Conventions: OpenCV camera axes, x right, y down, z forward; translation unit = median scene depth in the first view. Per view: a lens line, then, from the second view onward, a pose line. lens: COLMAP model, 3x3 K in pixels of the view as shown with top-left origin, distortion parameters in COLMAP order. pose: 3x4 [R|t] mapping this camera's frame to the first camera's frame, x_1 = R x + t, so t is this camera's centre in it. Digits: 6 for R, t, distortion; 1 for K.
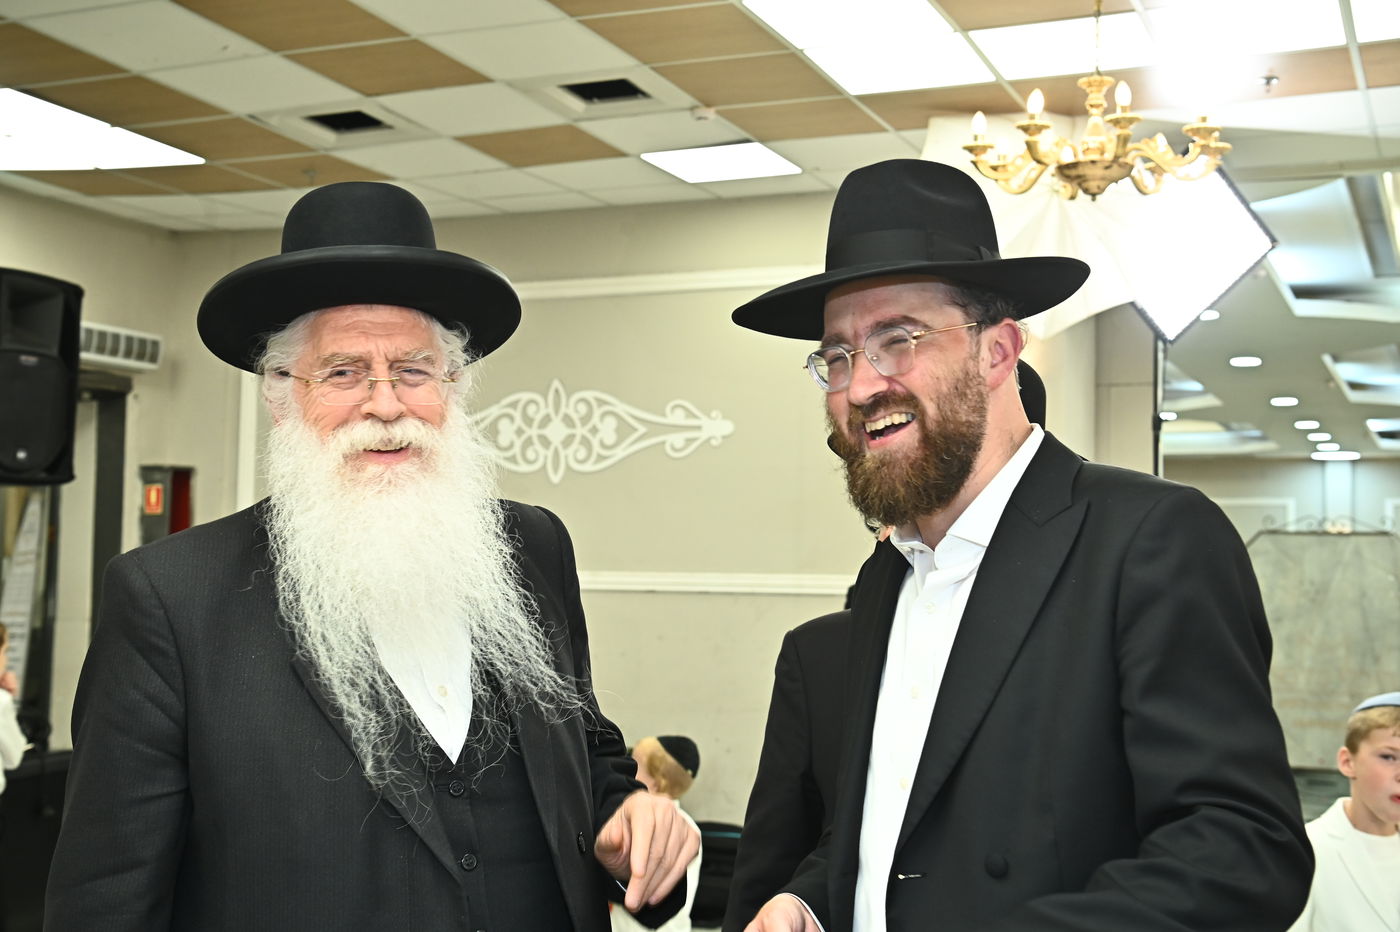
lens RADIAL K [[1866.0, 0, 700.0], [0, 1866.0, 466.0], [0, 0, 1]] dist [0.238351, 0.013083]
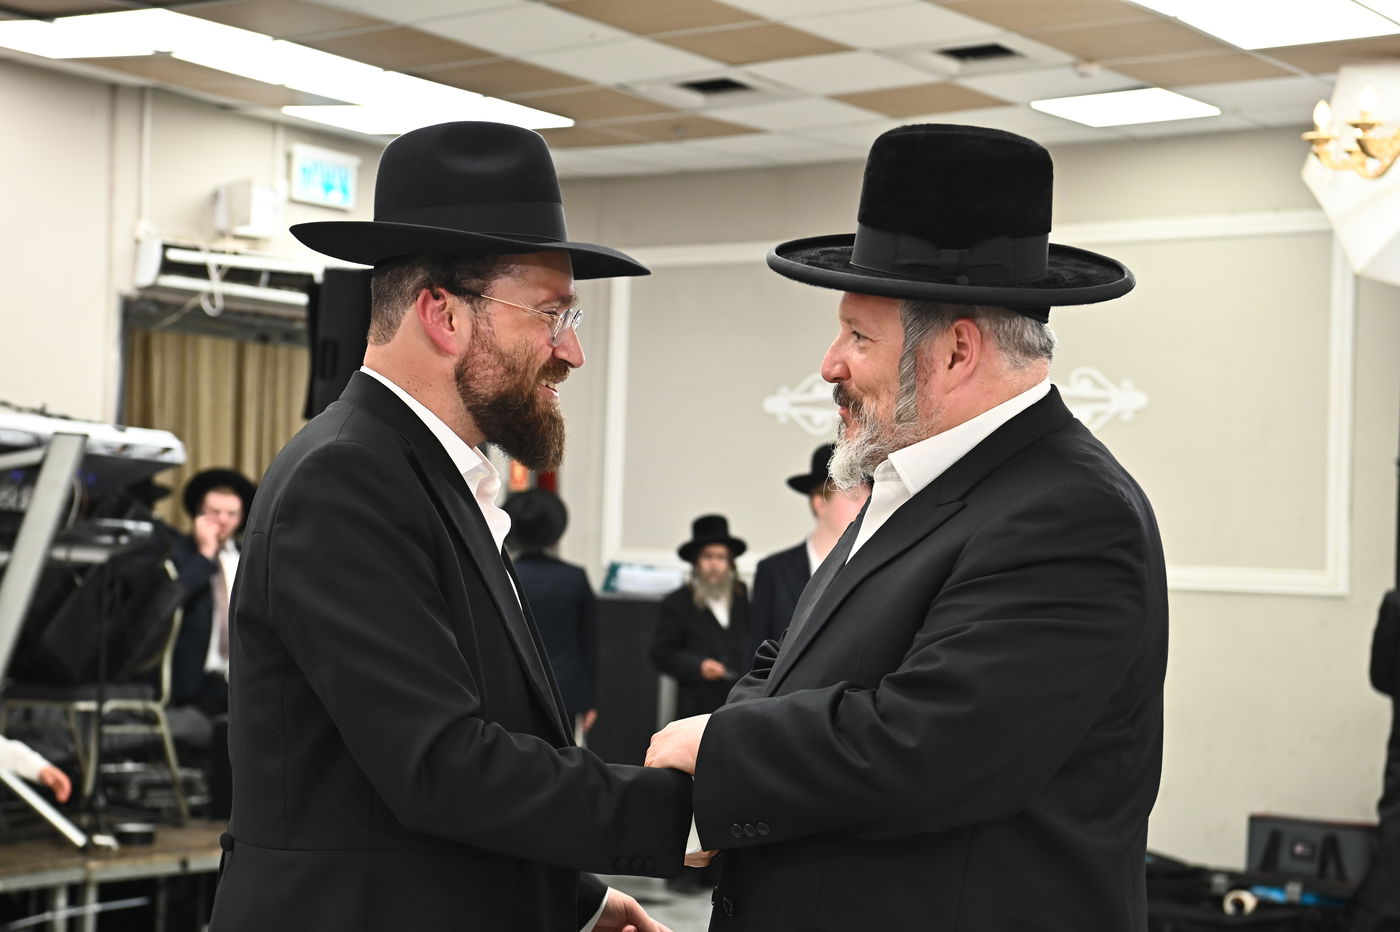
lens RADIAL K [[2724.4, 0, 700.0], [0, 2724.4, 466.0], [0, 0, 1]] dist [-0.013867, -0.027462]
pose [[0.977678, 0.001949, -0.210100, 0.096272], [0.002920, 0.999734, 0.022863, -0.022852], [0.210089, -0.022966, 0.977413, -0.348664]]
